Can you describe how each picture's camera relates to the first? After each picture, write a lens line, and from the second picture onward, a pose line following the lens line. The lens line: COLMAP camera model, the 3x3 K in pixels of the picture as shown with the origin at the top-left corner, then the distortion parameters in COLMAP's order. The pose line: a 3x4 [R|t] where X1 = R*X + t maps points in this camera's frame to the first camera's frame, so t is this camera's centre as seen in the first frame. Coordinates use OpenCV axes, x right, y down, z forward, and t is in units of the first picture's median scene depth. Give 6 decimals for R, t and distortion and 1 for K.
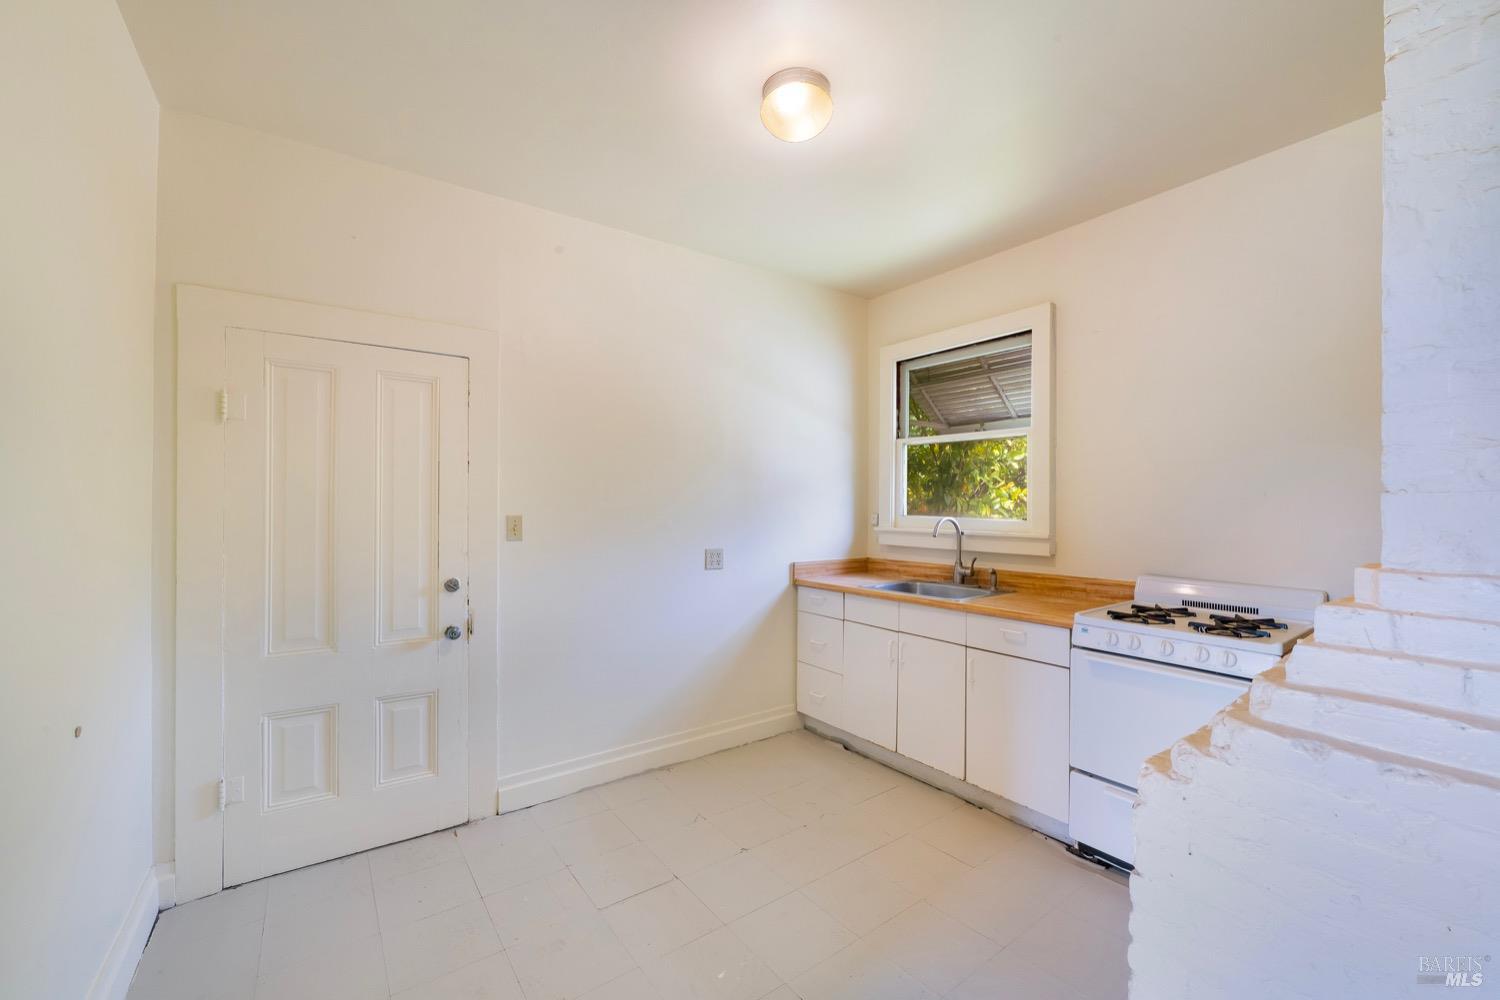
lens RADIAL K [[602.4, 0, 751.2], [0, 602.4, 498.2], [0, 0, 1]] dist [-0.000149, -0.000005]
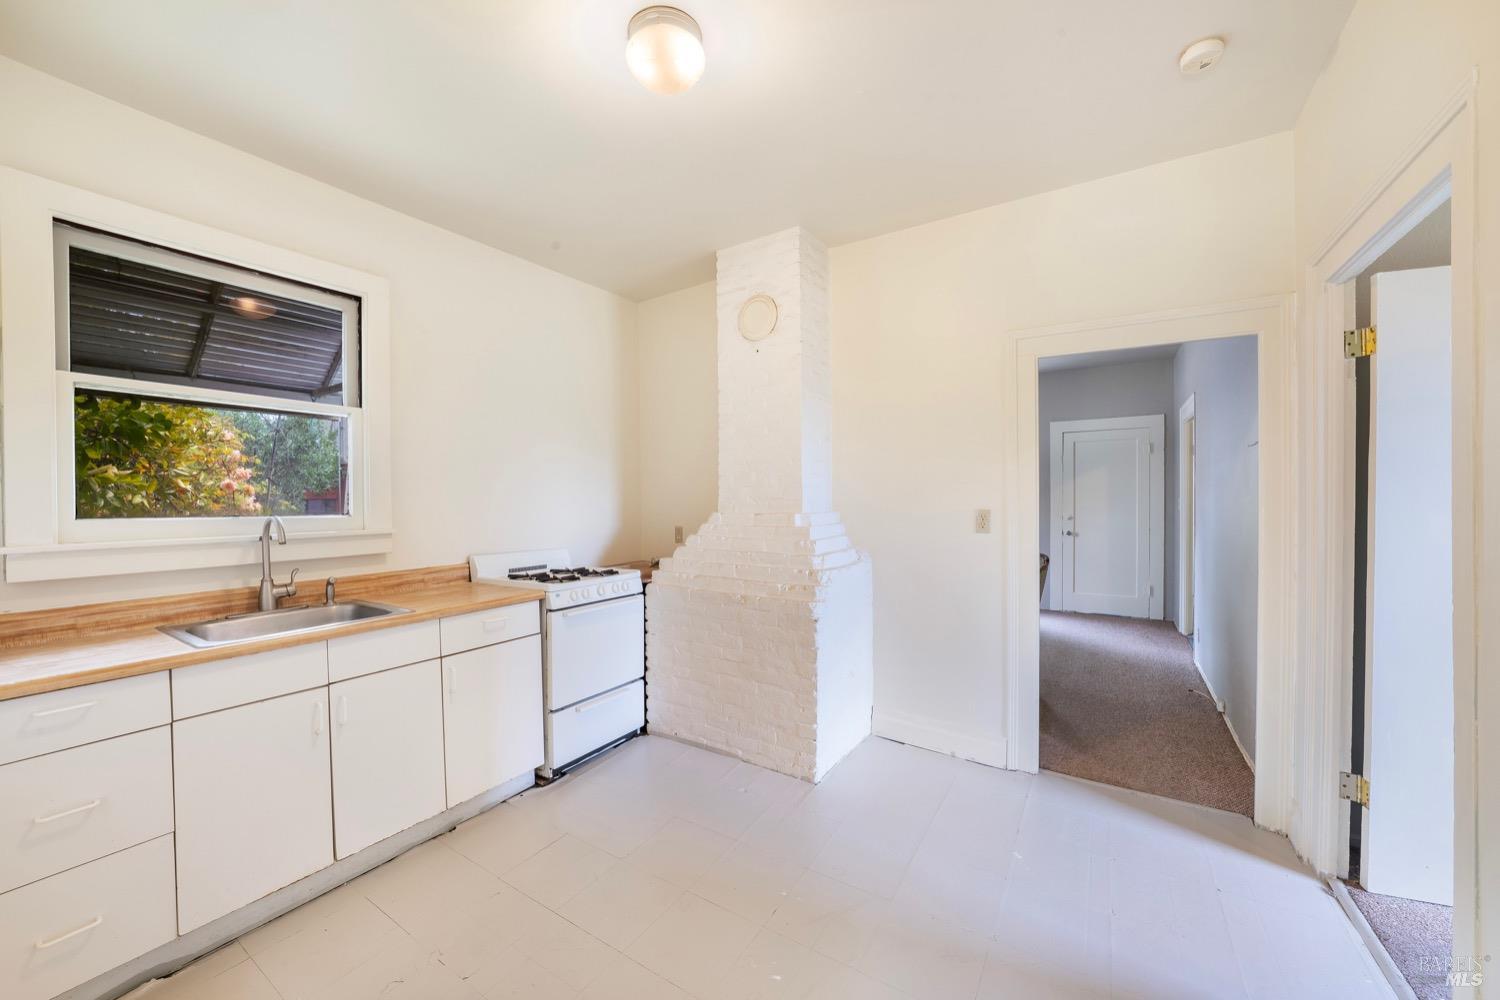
lens RADIAL K [[562.5, 0, 739.9], [0, 562.5, 497.1], [0, 0, 1]] dist [0.007295, 0.000204]
pose [[-0.336157, 0.008896, 0.941764, -0.493771], [0.005455, 0.999957, -0.007499, 0.019523], [-0.941790, 0.002616, -0.336191, 0.758140]]
